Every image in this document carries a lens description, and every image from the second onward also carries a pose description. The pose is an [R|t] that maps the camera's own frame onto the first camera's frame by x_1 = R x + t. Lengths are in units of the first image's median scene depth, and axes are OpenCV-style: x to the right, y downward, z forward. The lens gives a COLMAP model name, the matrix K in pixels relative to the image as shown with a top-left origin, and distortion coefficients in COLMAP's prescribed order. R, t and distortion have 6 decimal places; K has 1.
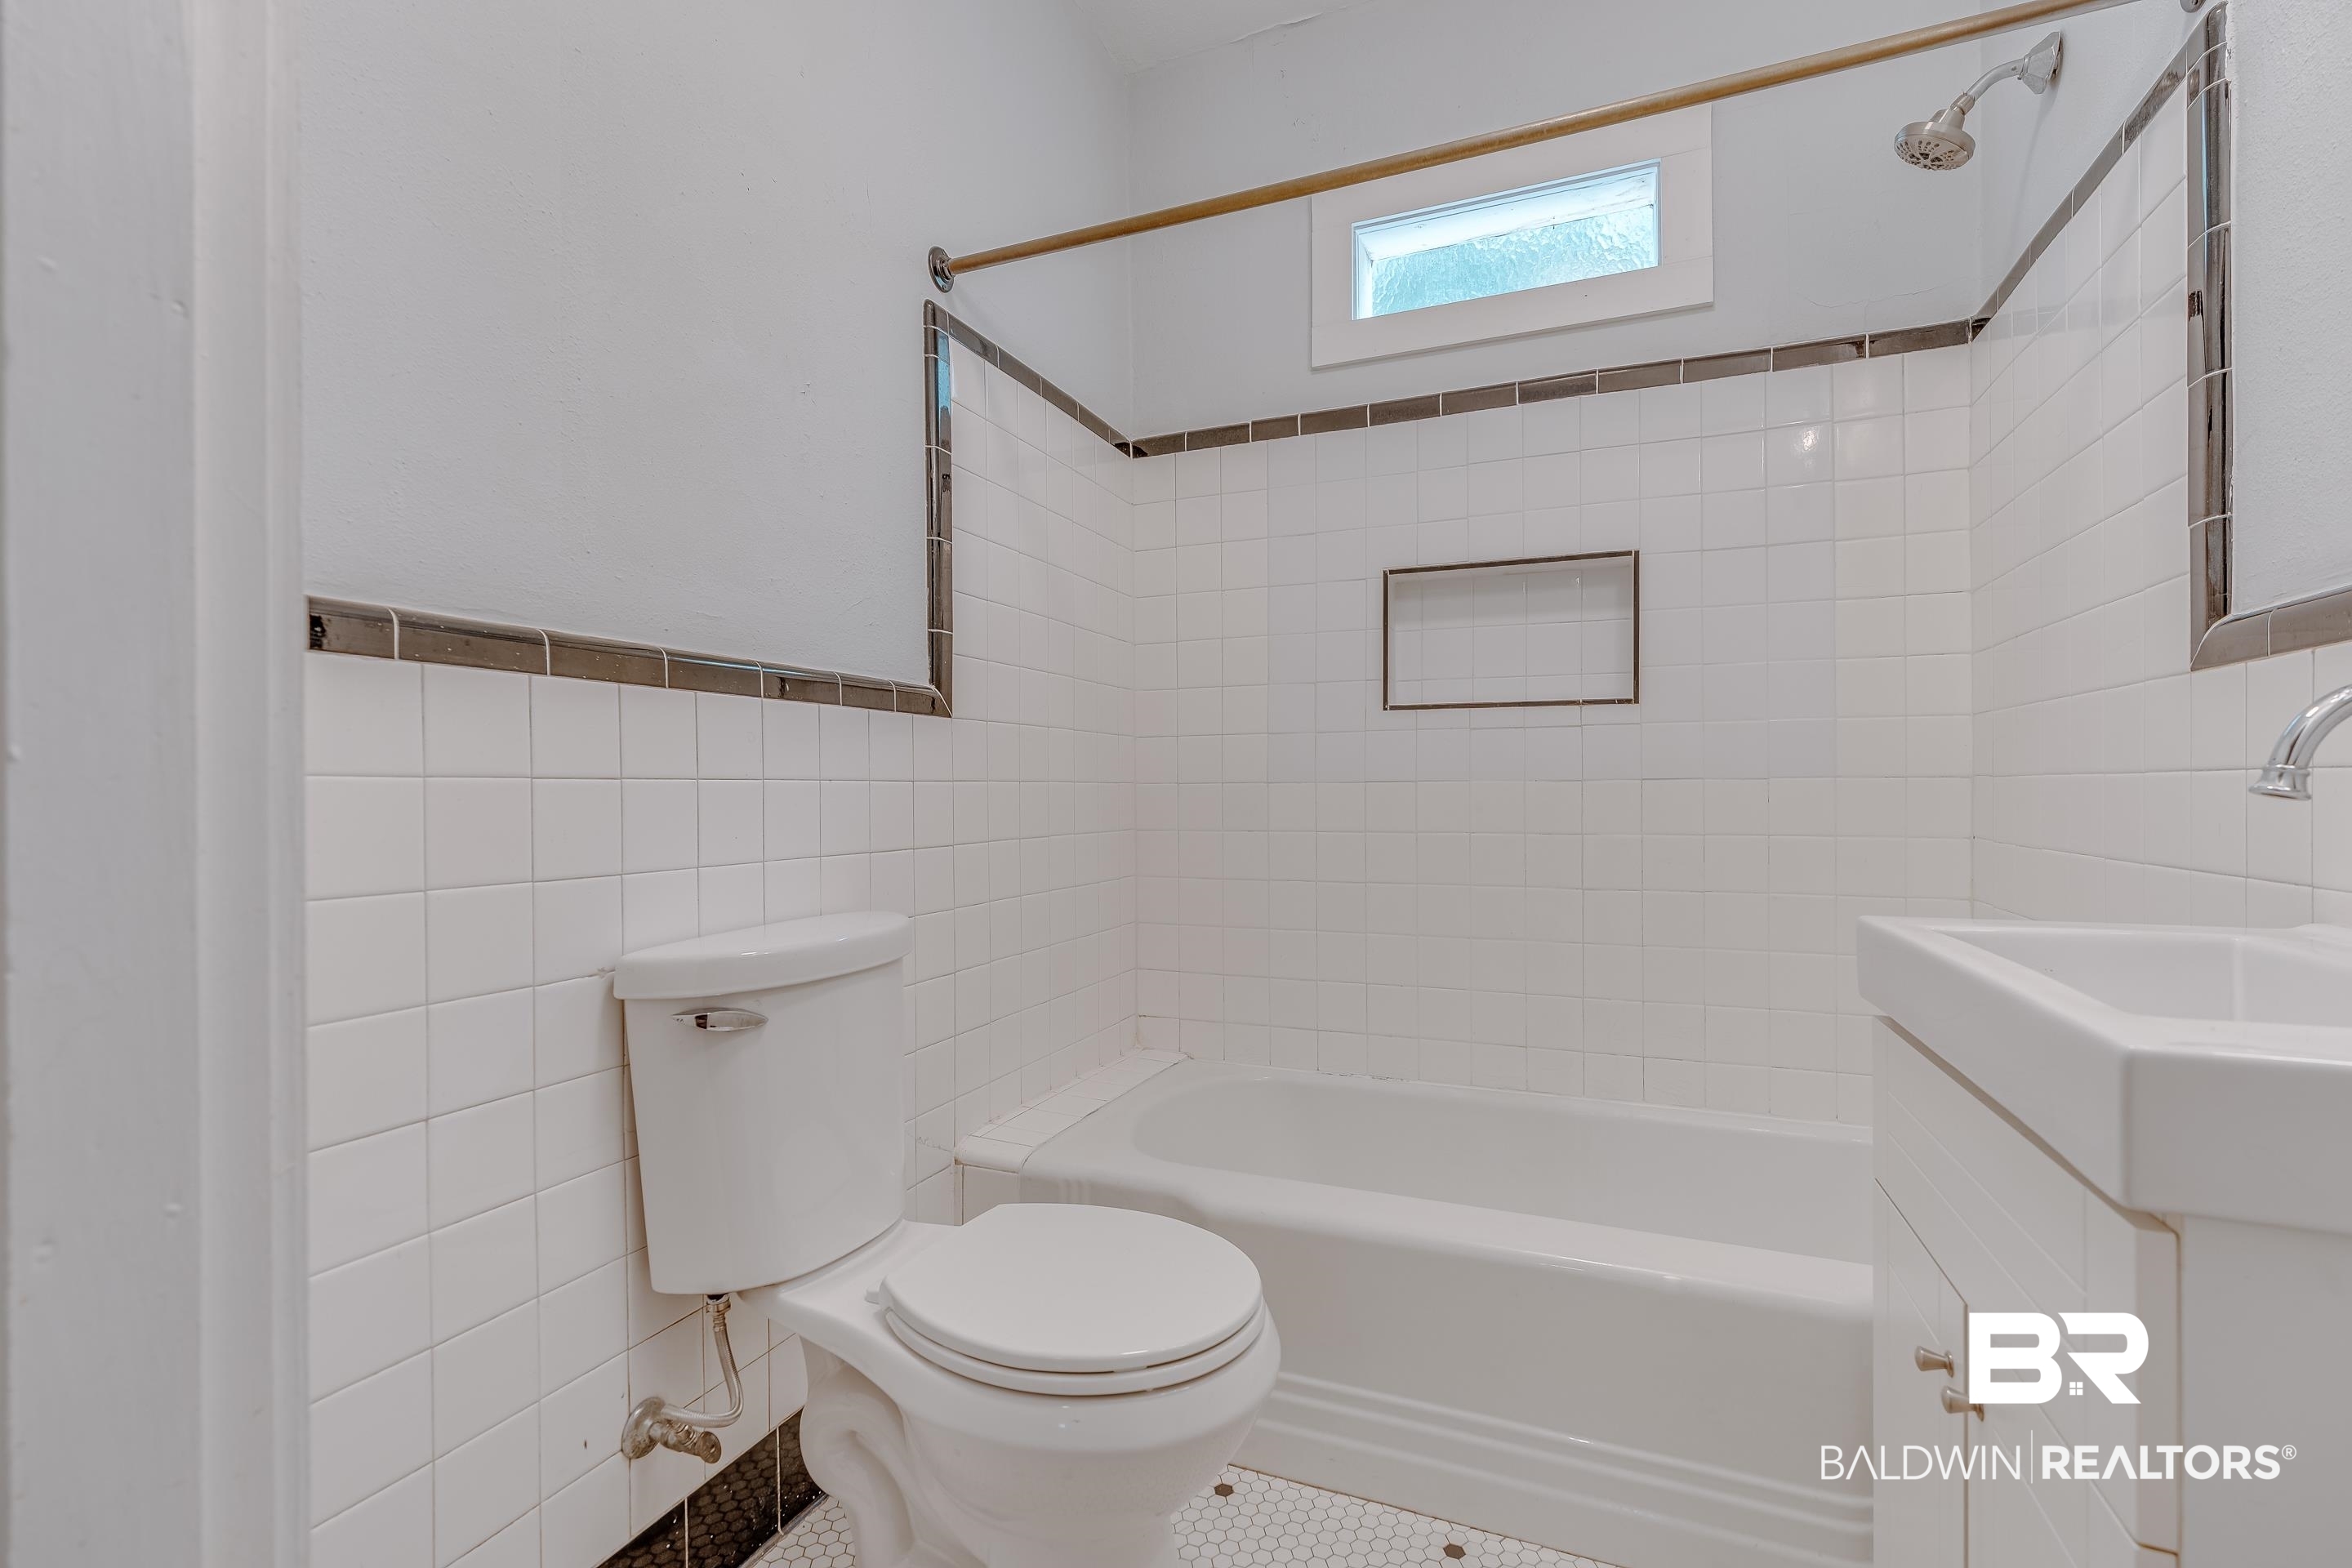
lens RADIAL K [[1060.9, 0, 1154.8], [0, 1060.9, 785.4], [0, 0, 1]] dist [-0.000595, 0.001229]
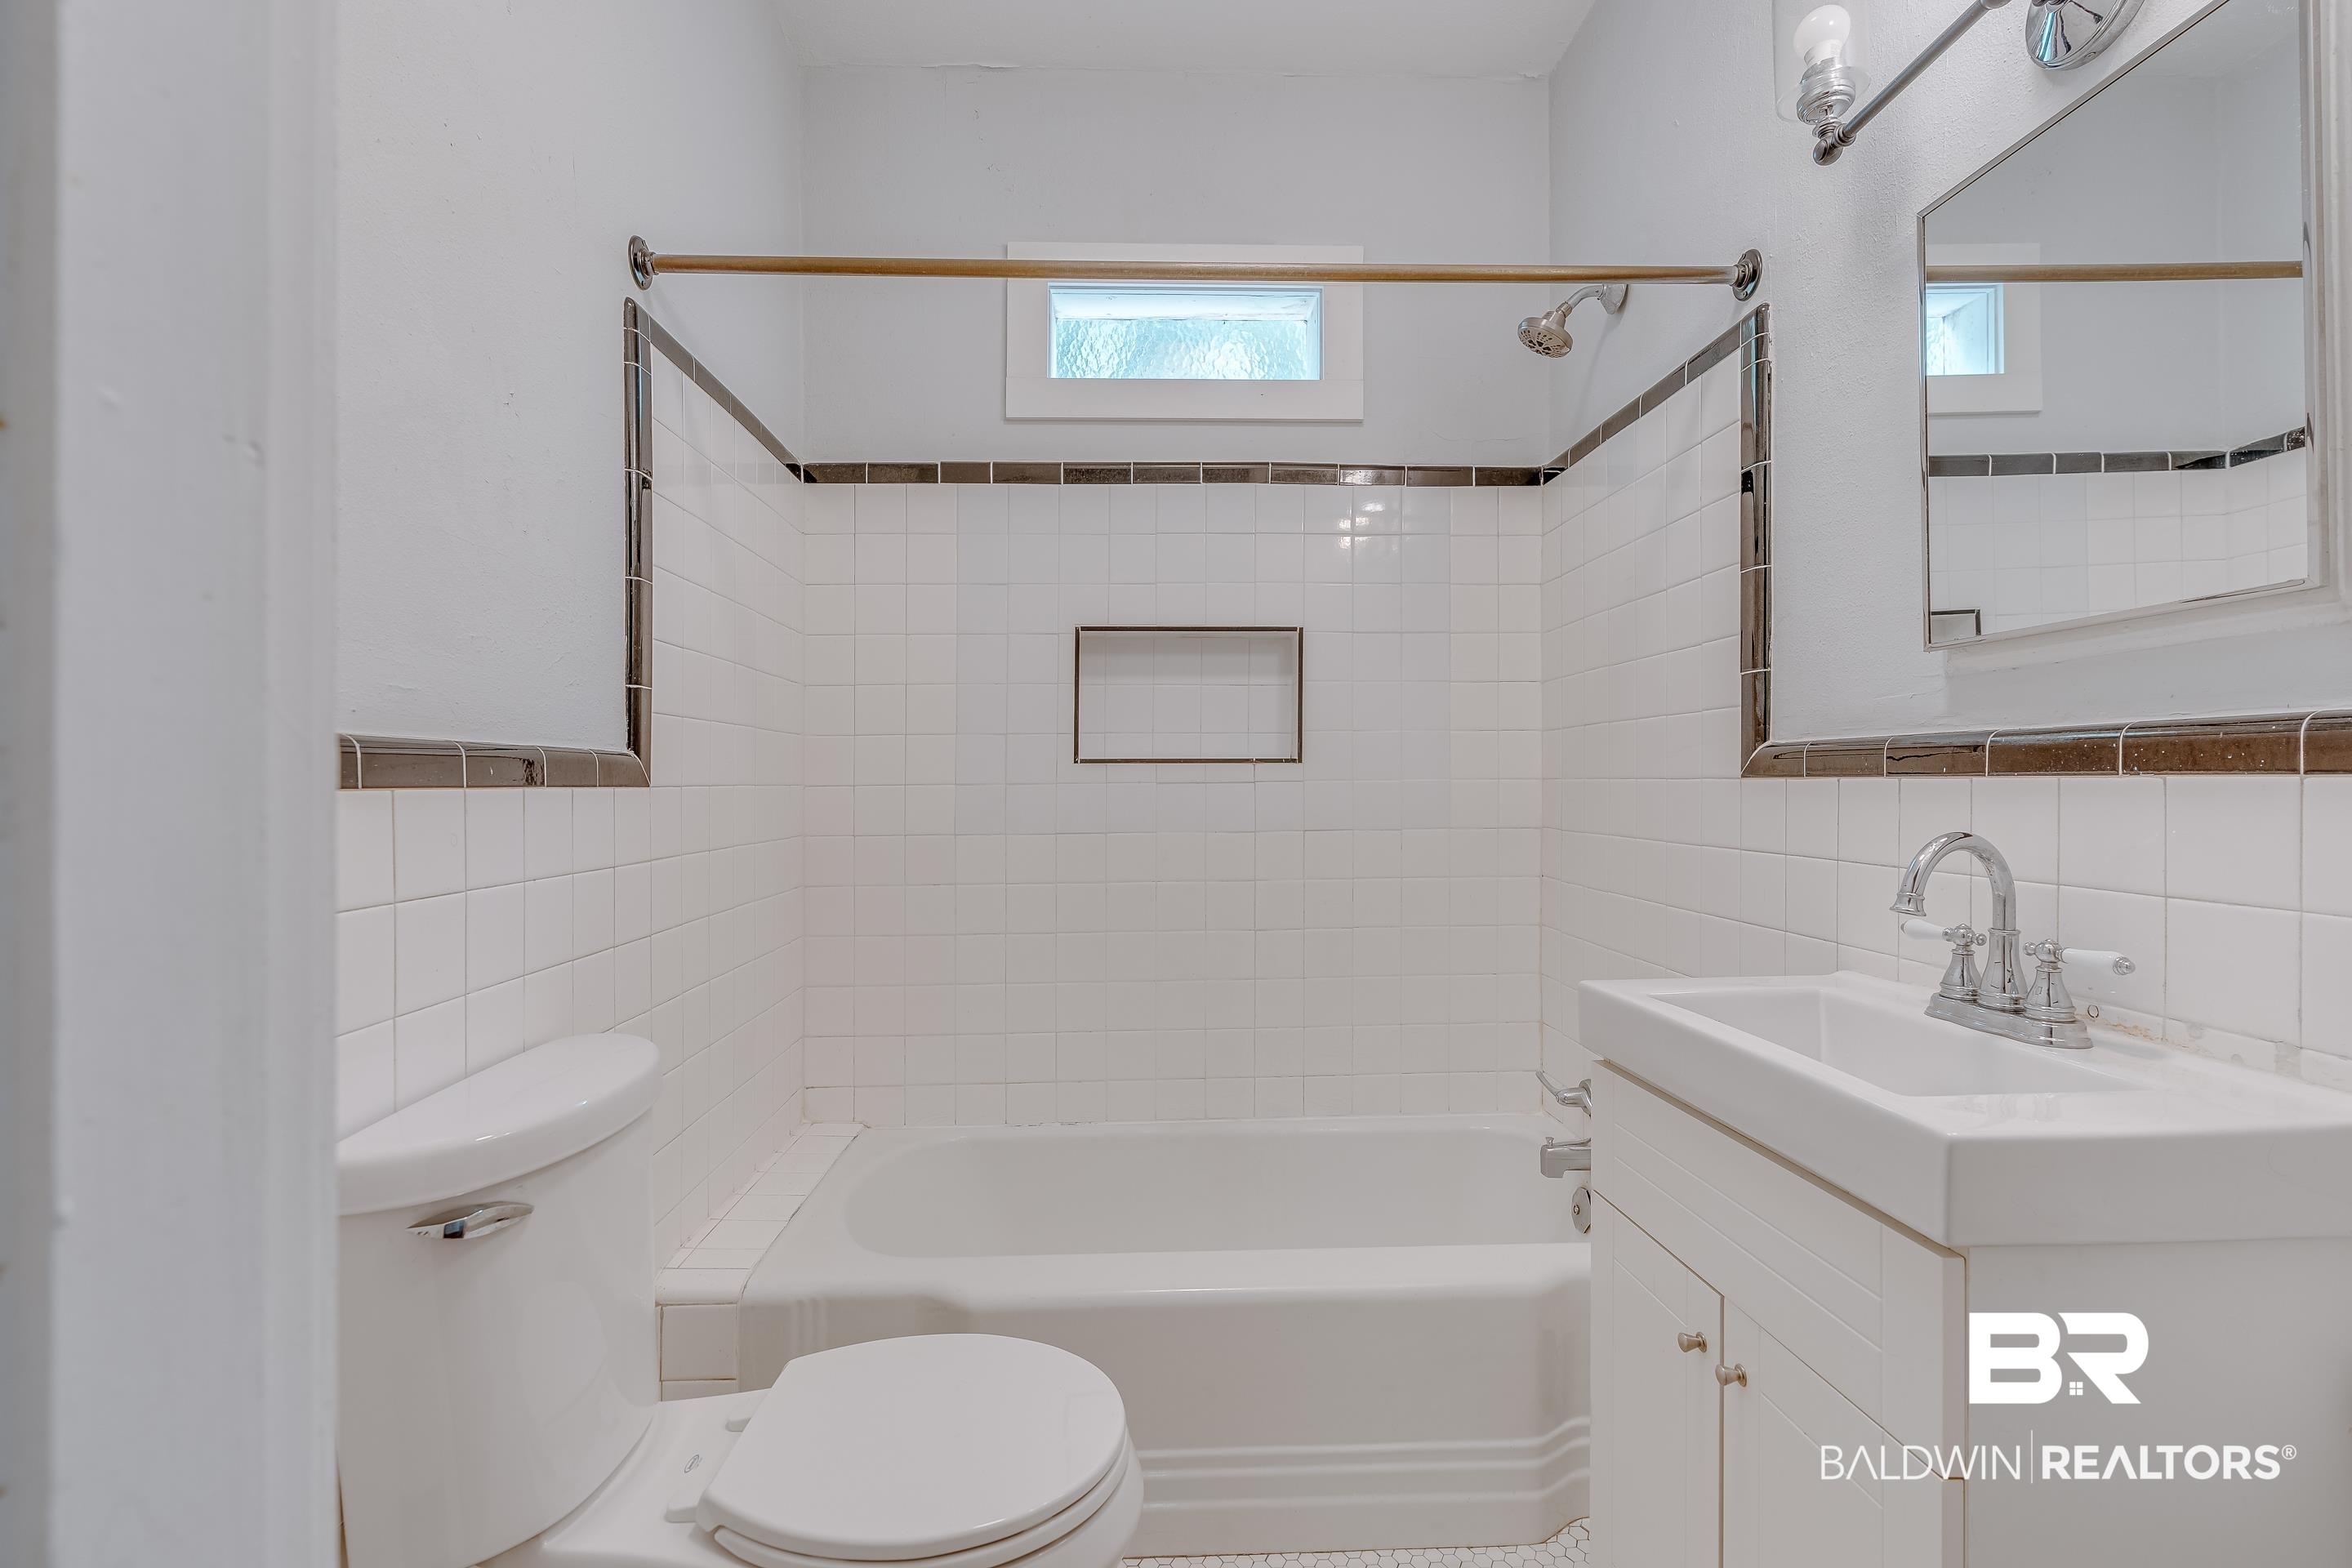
lens RADIAL K [[1065.0, 0, 1181.1], [0, 1065.0, 788.5], [0, 0, 1]] dist [-0.002830, 0.000574]
pose [[0.903296, -0.002482, 0.429011, -0.176301], [0.002898, 0.999996, -0.000316, -0.062163], [-0.429008, 0.001528, 0.903299, 0.042612]]
